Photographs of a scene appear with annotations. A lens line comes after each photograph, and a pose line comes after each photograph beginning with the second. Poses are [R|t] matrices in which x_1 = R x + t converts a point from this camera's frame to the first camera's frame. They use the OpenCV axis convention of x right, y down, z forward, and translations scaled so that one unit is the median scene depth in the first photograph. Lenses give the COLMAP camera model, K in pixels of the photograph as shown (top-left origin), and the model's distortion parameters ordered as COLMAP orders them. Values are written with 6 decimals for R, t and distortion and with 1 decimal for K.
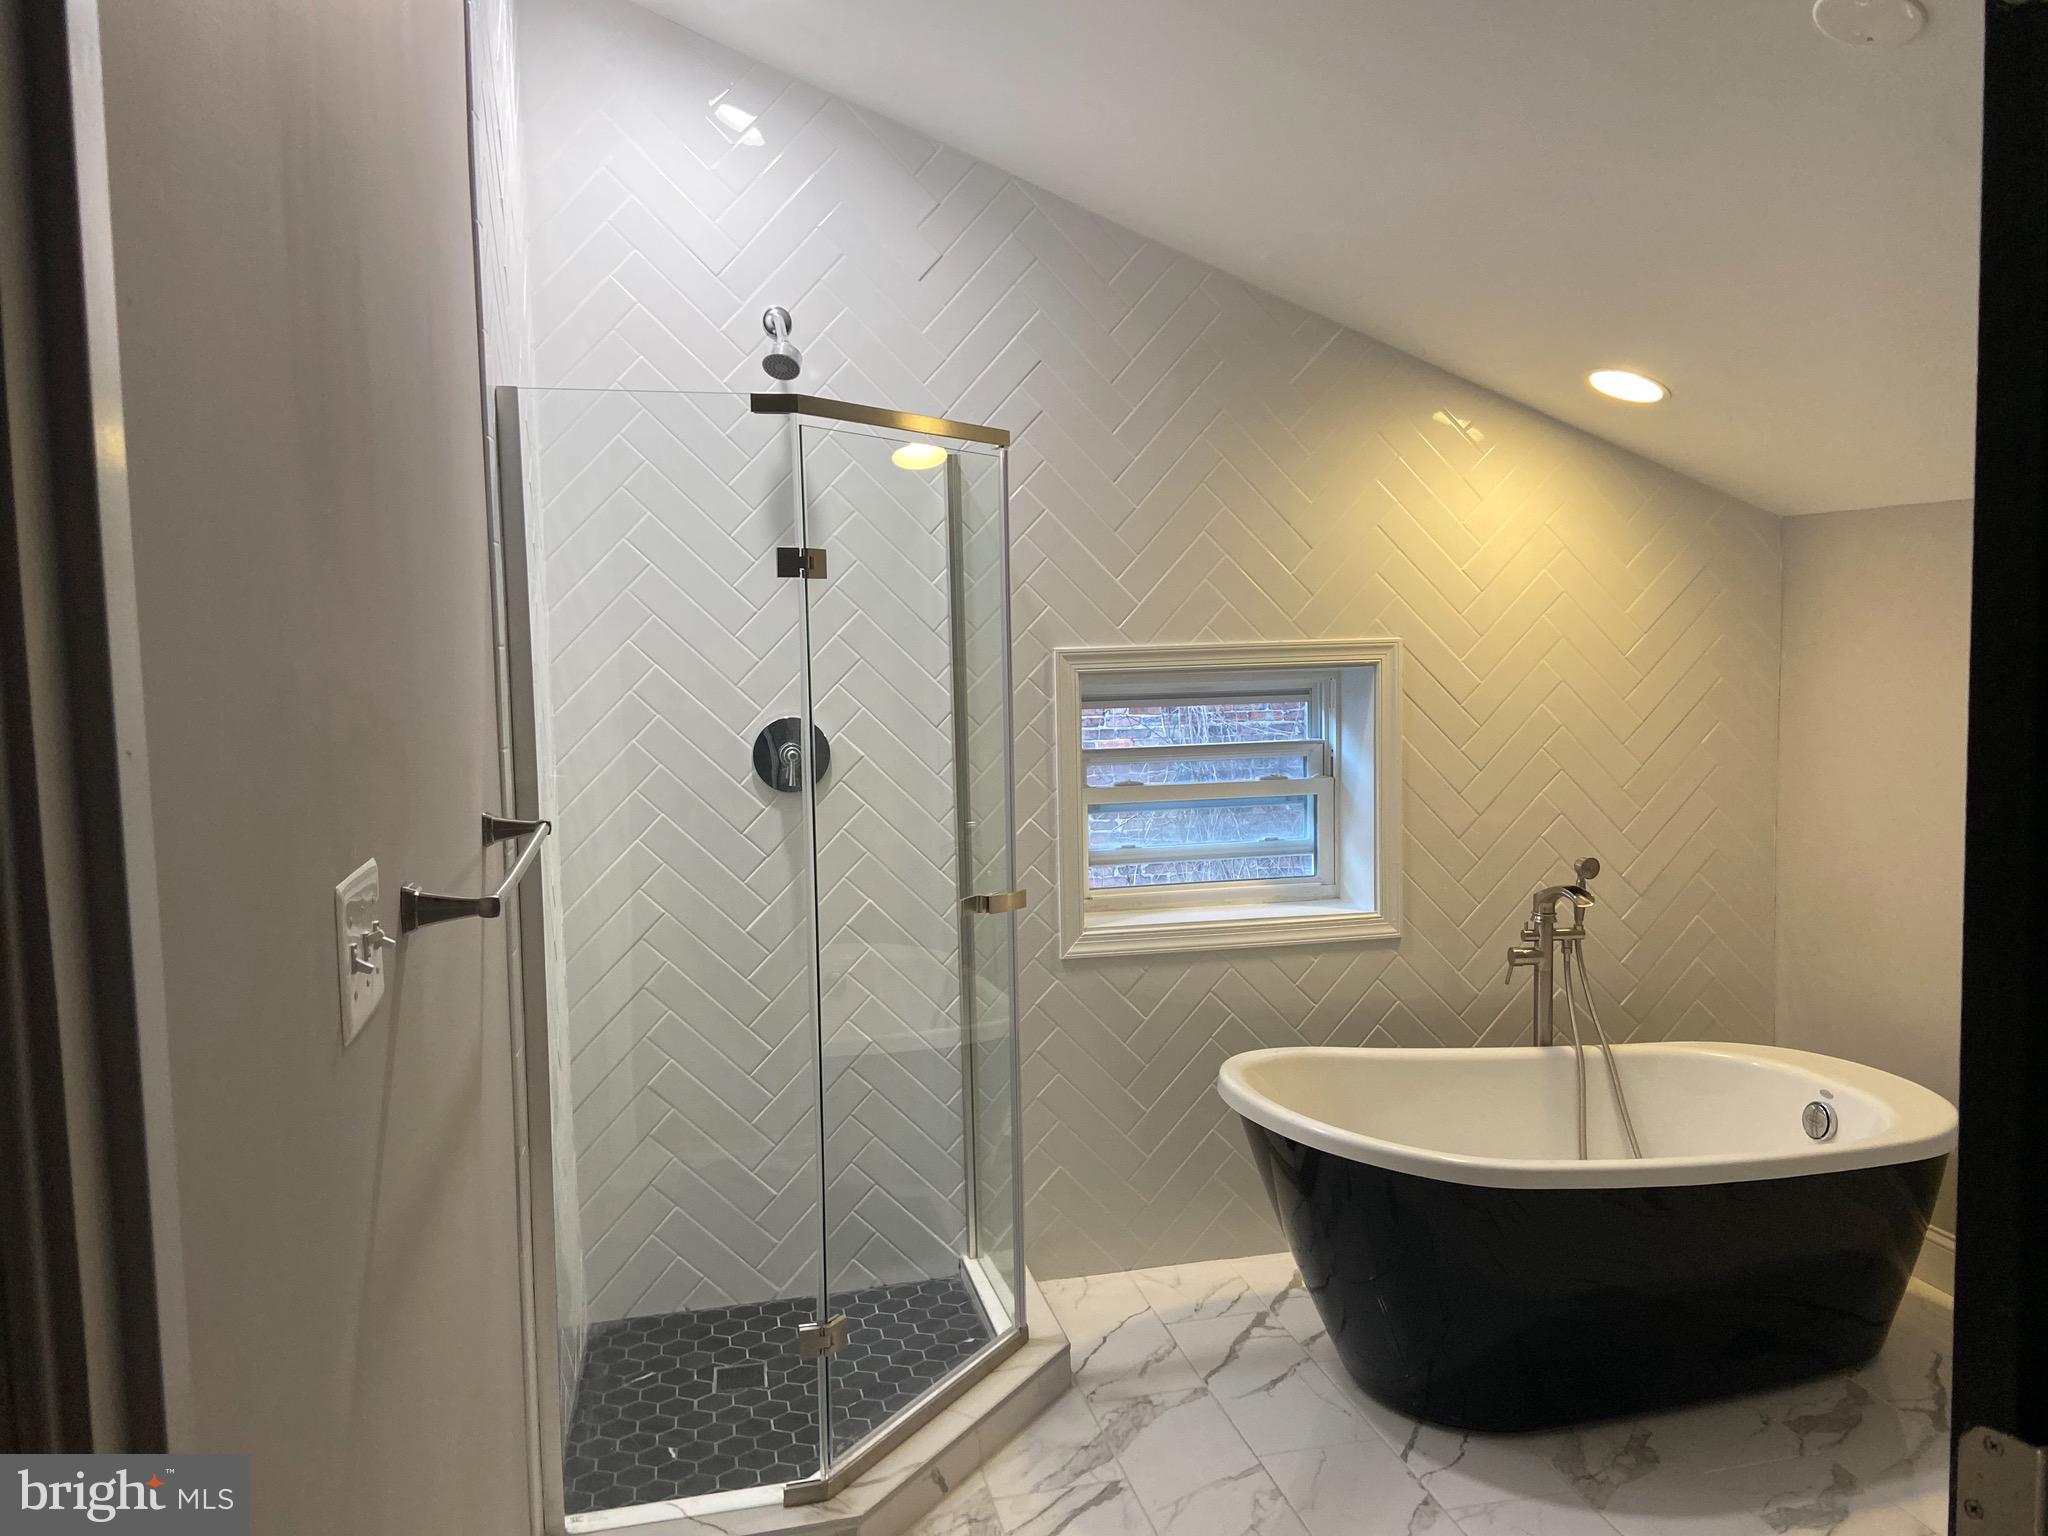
lens RADIAL K [[1524.9, 0, 1039.0], [0, 1524.9, 758.6], [0, 0, 1]] dist [0.113922, -0.142052]
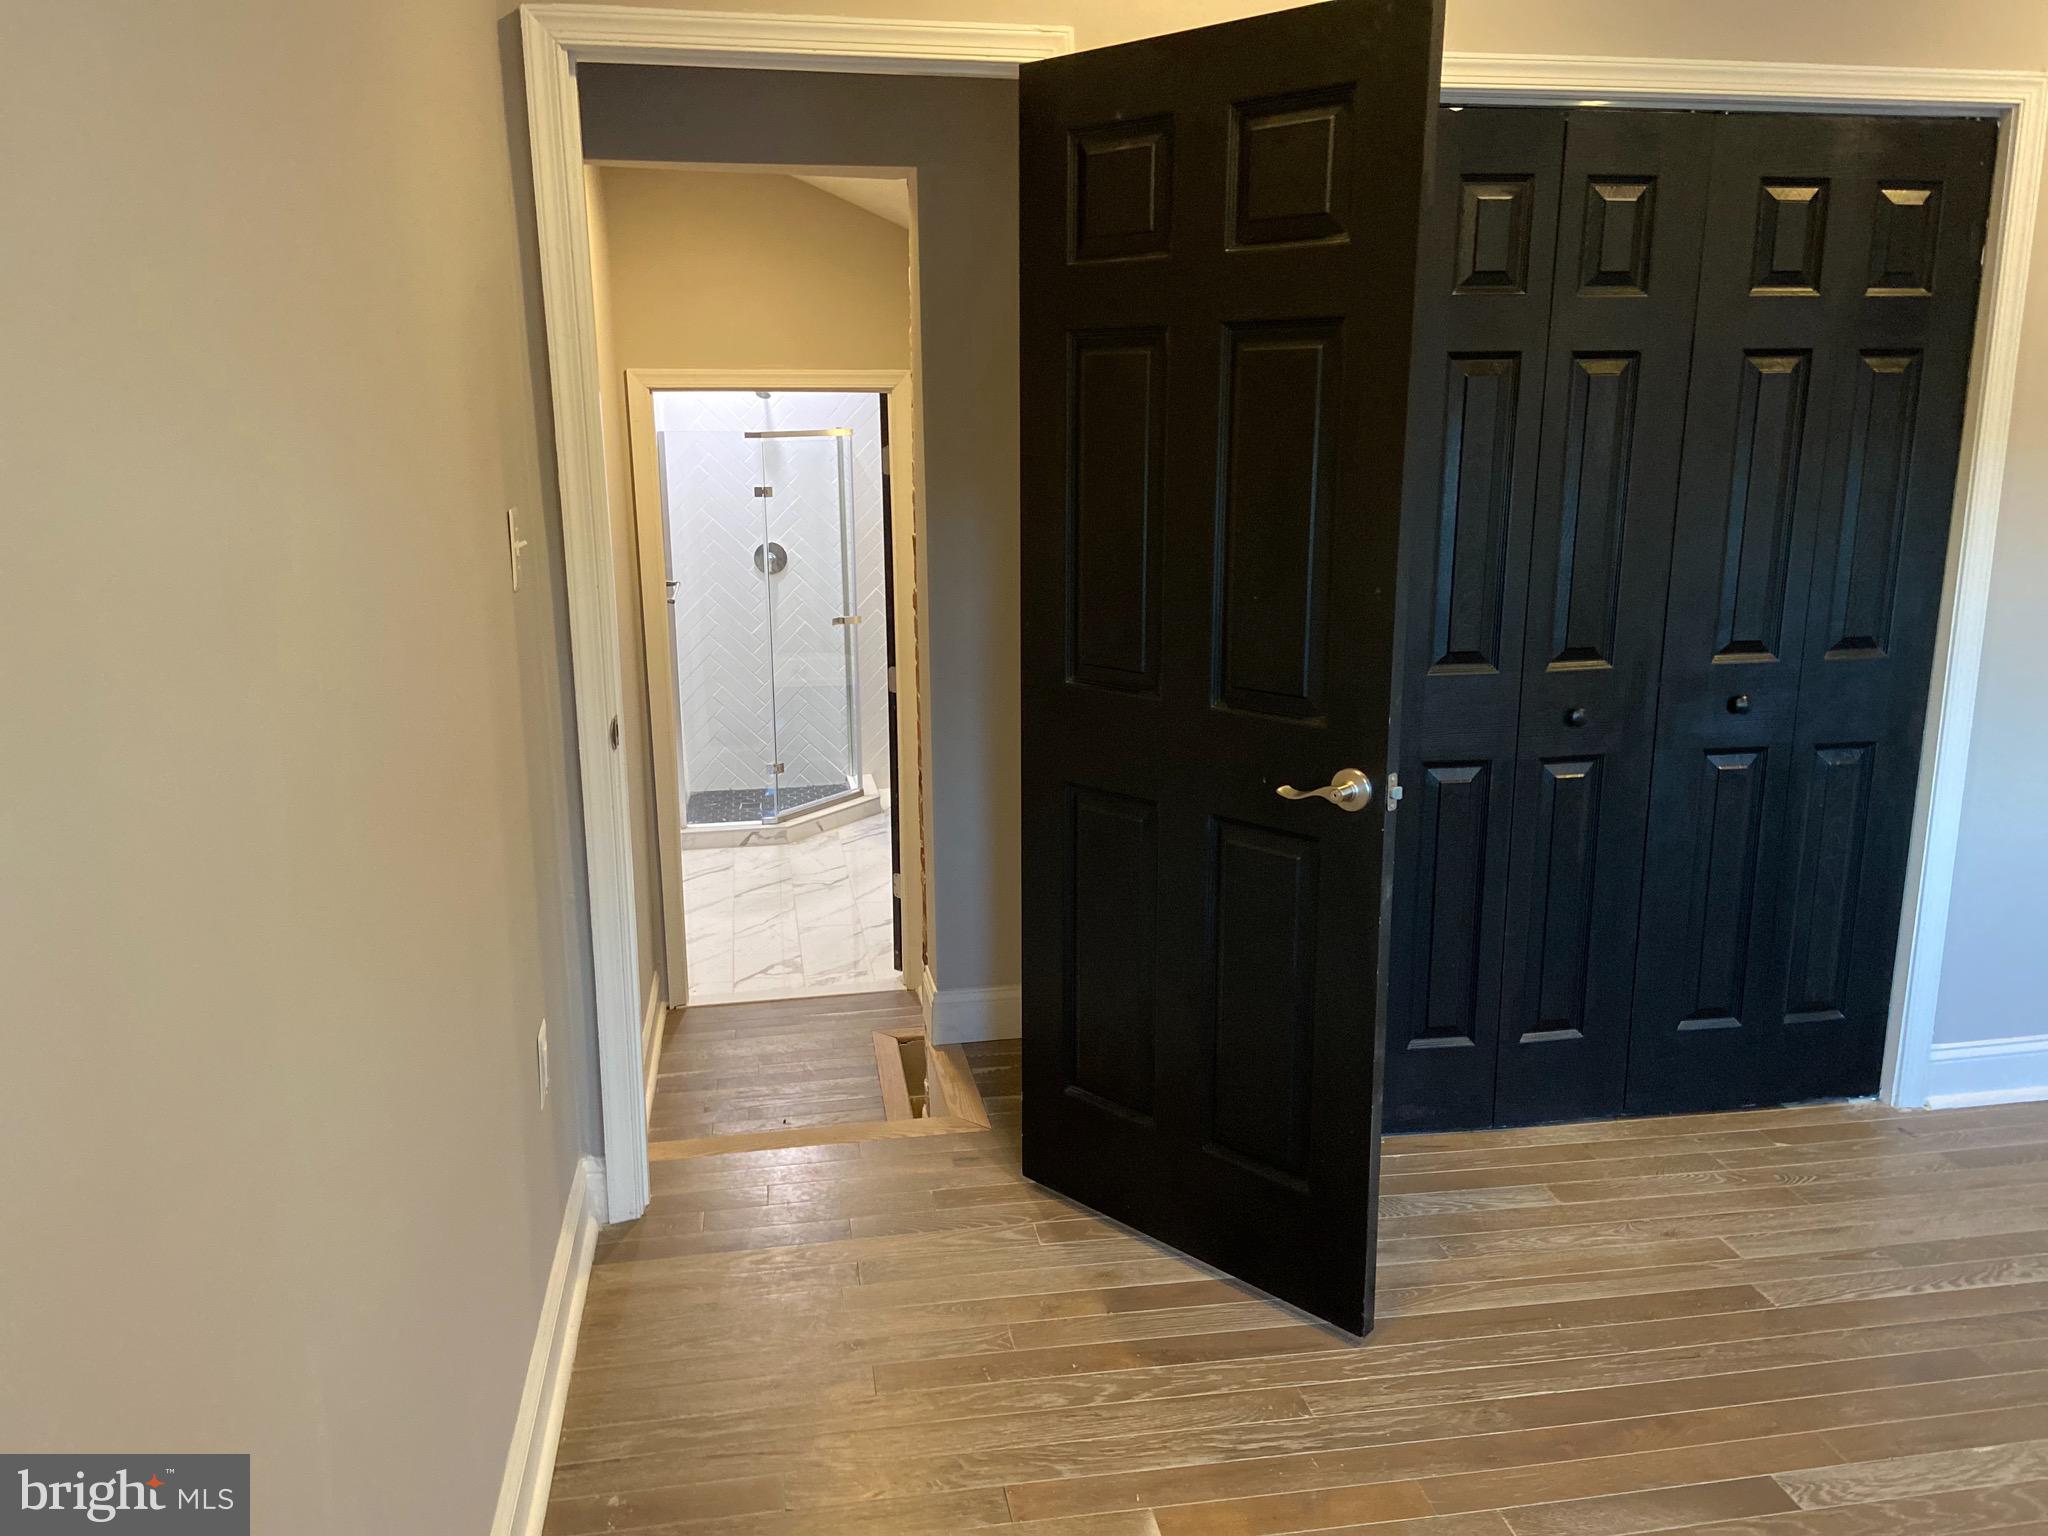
lens RADIAL K [[1582.7, 0, 1026.9], [0, 1582.7, 749.9], [0, 0, 1]] dist [0.080015, -0.112882]
pose [[0.998343, 0.025538, -0.051569, 0.357374], [-0.018356, 0.990647, 0.135213, -0.044759], [0.054539, -0.134042, 0.989474, -1.400766]]
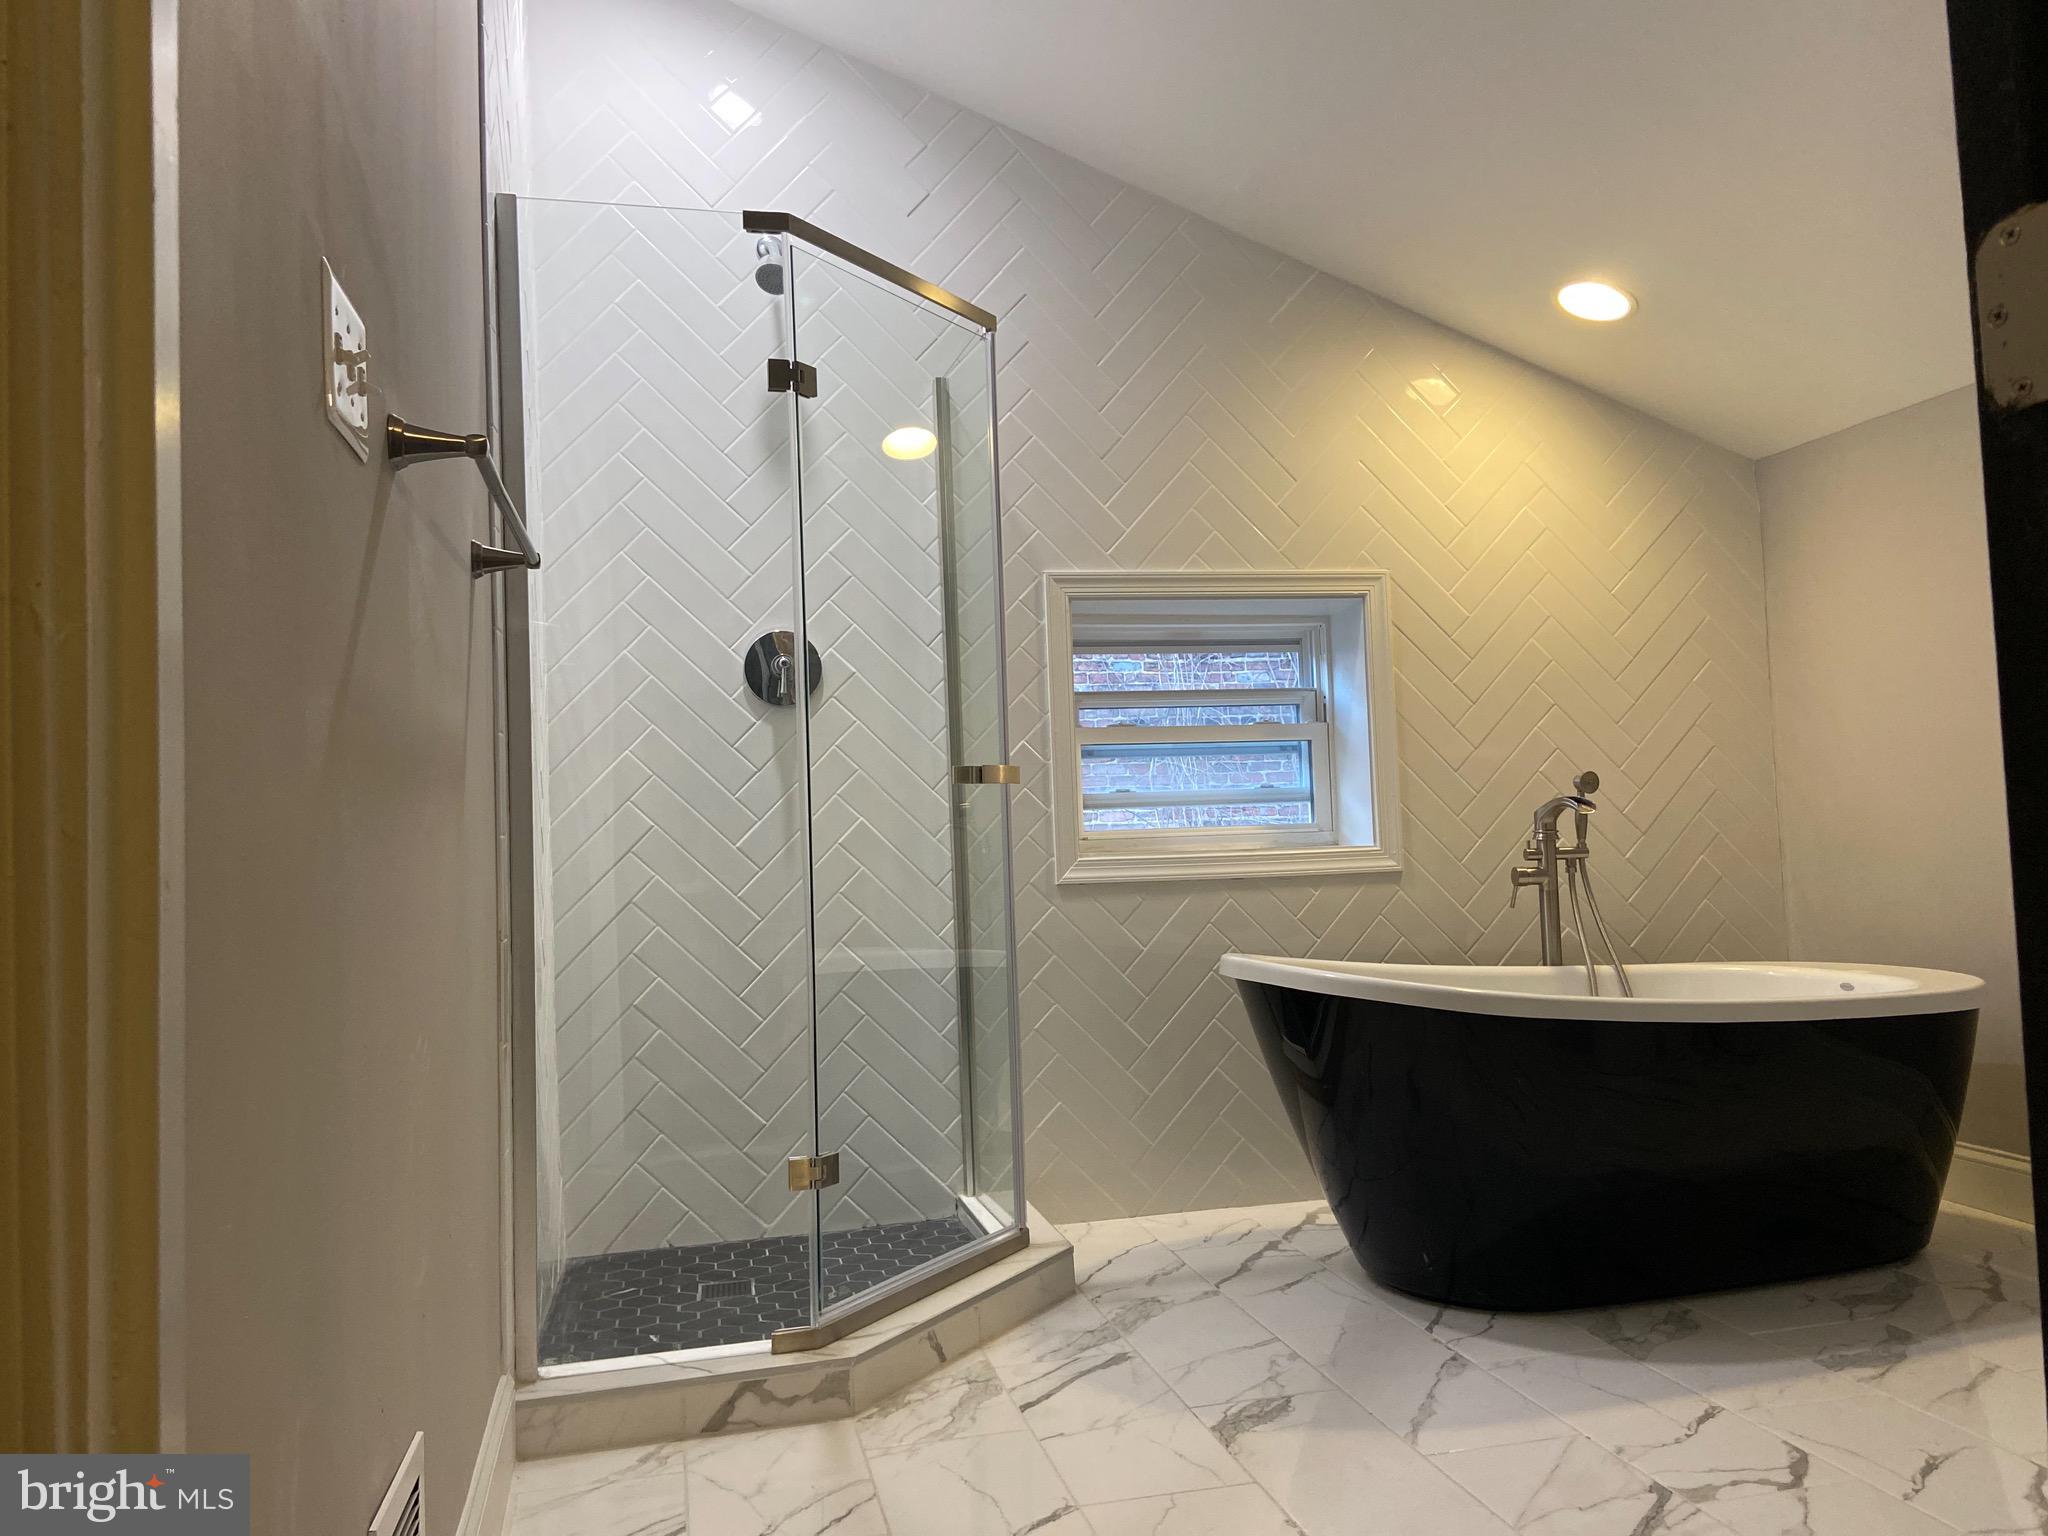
lens RADIAL K [[1524.9, 0, 1033.1], [0, 1524.9, 757.5], [0, 0, 1]] dist [0.113922, -0.142052]
pose [[0.999856, -0.016996, 0.000221, 0.000332], [0.016871, 0.990791, -0.134345, 0.191053], [0.002065, 0.134329, 0.990935, 0.017165]]
